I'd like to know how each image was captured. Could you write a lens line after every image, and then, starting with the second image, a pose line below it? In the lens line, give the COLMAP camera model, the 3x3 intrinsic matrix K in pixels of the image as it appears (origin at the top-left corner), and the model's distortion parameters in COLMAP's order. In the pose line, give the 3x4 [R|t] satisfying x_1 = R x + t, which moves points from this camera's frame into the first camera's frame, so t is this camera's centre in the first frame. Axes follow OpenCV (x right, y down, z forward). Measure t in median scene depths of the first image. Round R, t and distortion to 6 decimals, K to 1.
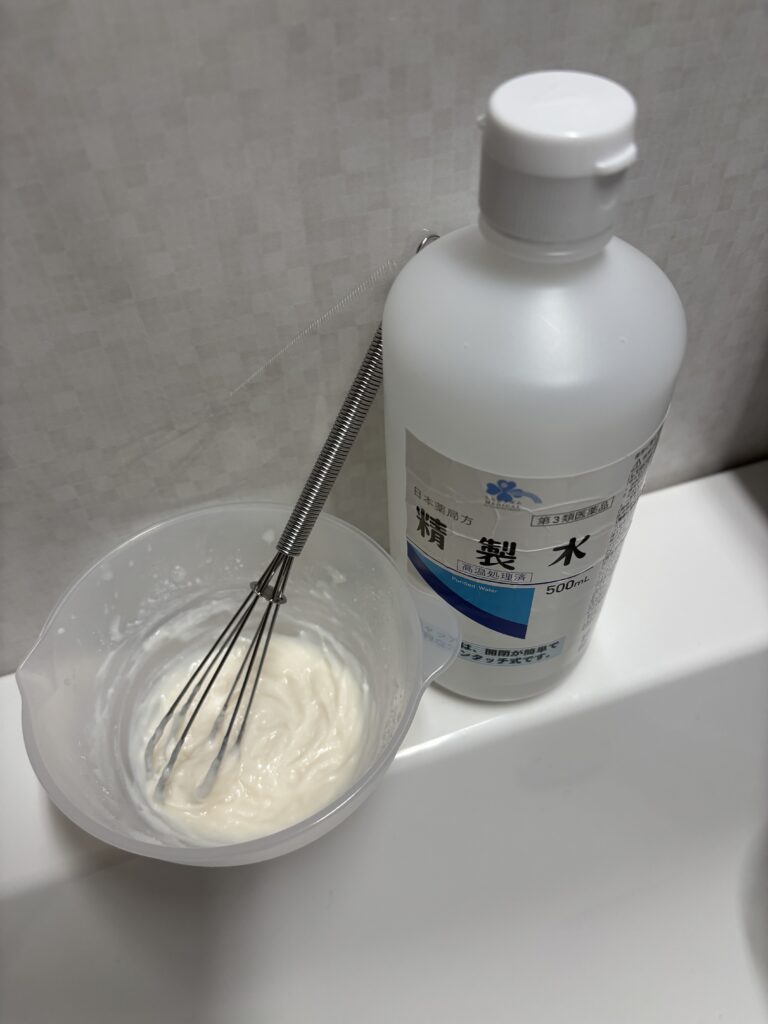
lens RADIAL K [[779.8, 0, 384.0], [0, 779.8, 513.1], [0, 0, 1]] dist [0.043712, -0.004946]
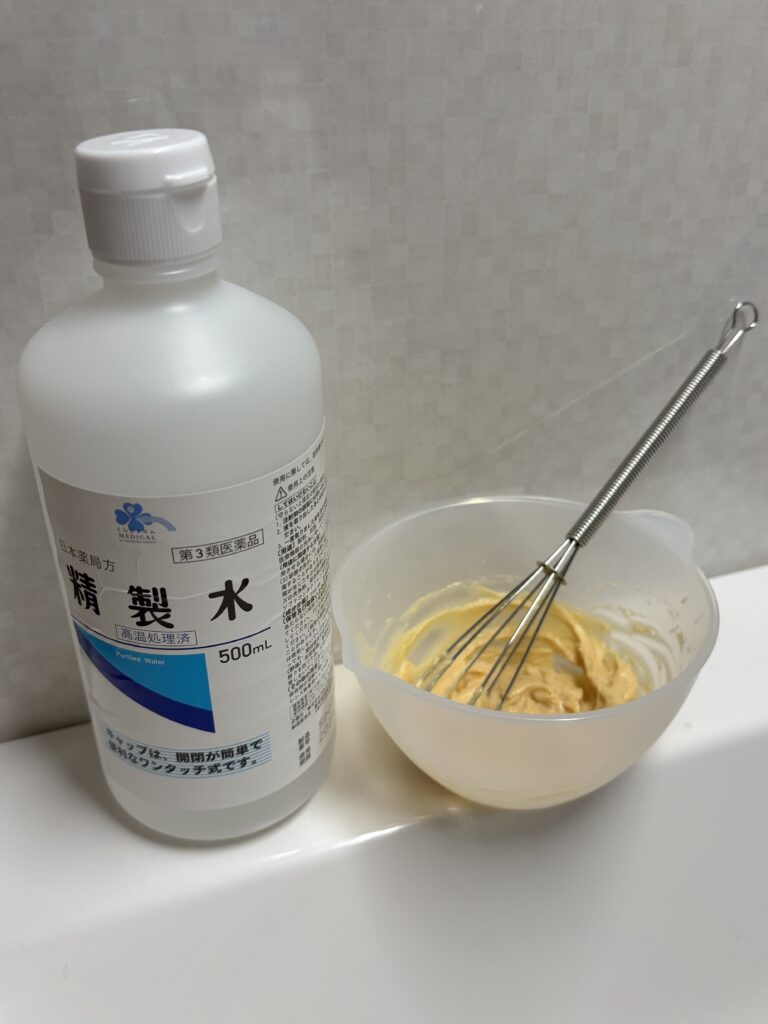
lens RADIAL K [[779.8, 0, 382.7], [0, 779.8, 513.3], [0, 0, 1]] dist [0.043712, -0.004946]
pose [[0.993934, -0.032127, 0.105179, 0.319944], [0.067891, 0.931637, -0.356991, 0.293000], [-0.086519, 0.361966, 0.928167, 0.087323]]
